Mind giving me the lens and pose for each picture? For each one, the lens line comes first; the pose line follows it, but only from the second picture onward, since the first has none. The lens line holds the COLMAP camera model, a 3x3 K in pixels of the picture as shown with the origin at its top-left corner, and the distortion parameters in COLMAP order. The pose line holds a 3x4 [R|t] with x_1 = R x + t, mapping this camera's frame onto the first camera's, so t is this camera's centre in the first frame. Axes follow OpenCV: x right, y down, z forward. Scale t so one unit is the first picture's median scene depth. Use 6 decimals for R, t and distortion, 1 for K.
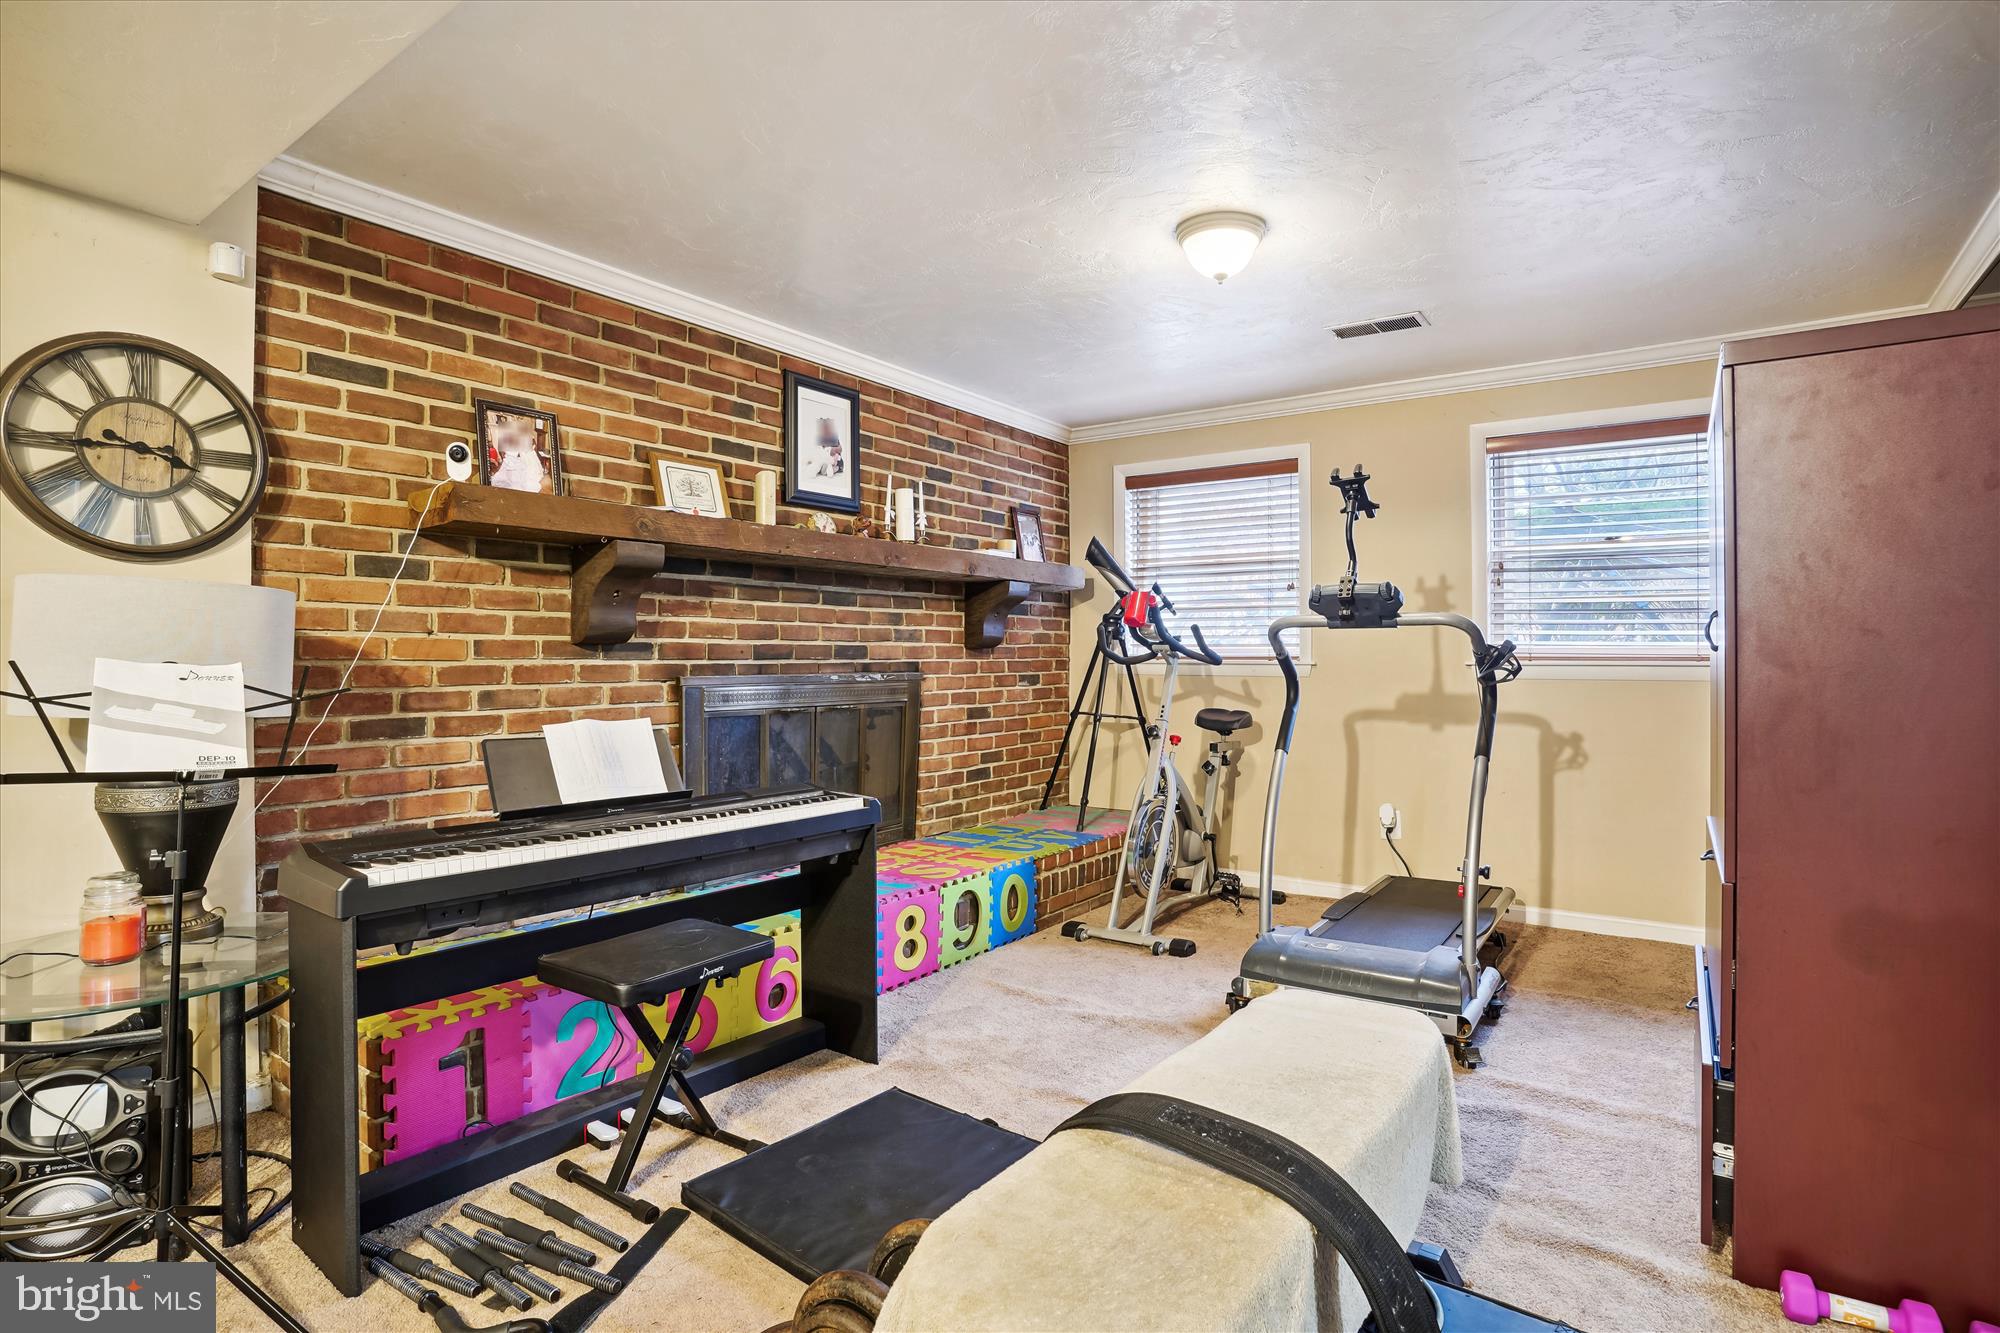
lens RADIAL K [[1058.6, 0, 1000.2], [0, 1058.6, 650.9], [0, 0, 1]] dist [-0.038420, 0.036400]
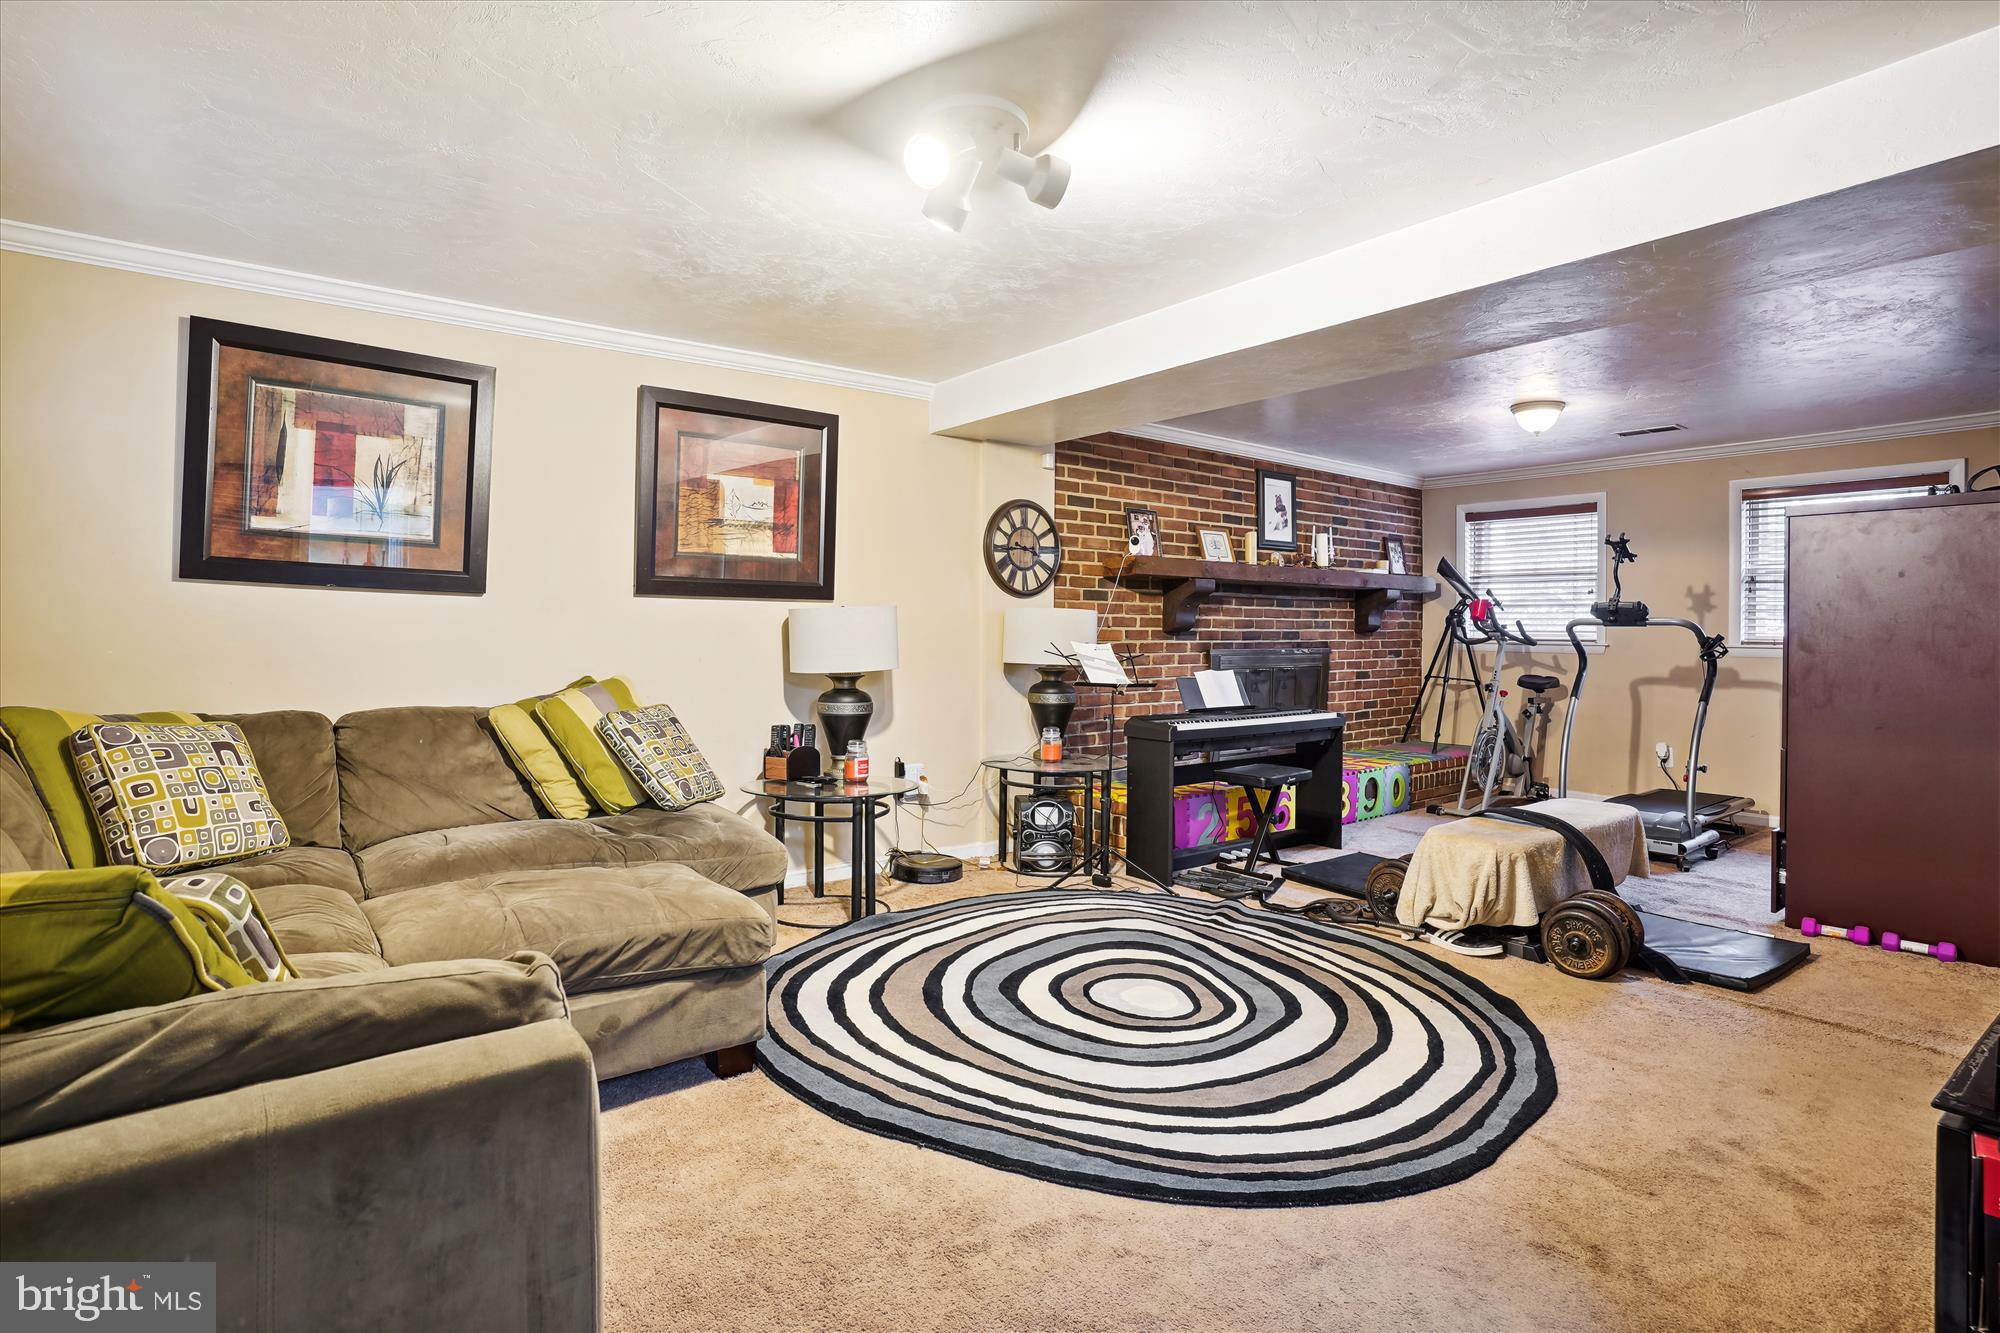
lens RADIAL K [[1021.6, 0, 1035.0], [0, 1021.6, 632.6], [0, 0, 1]] dist [-0.002721, 0.000854]
pose [[0.967749, 0.007240, -0.251814, -0.128324], [-0.005121, 0.999946, 0.009069, -0.016018], [0.251866, -0.007487, 0.967733, -0.644650]]
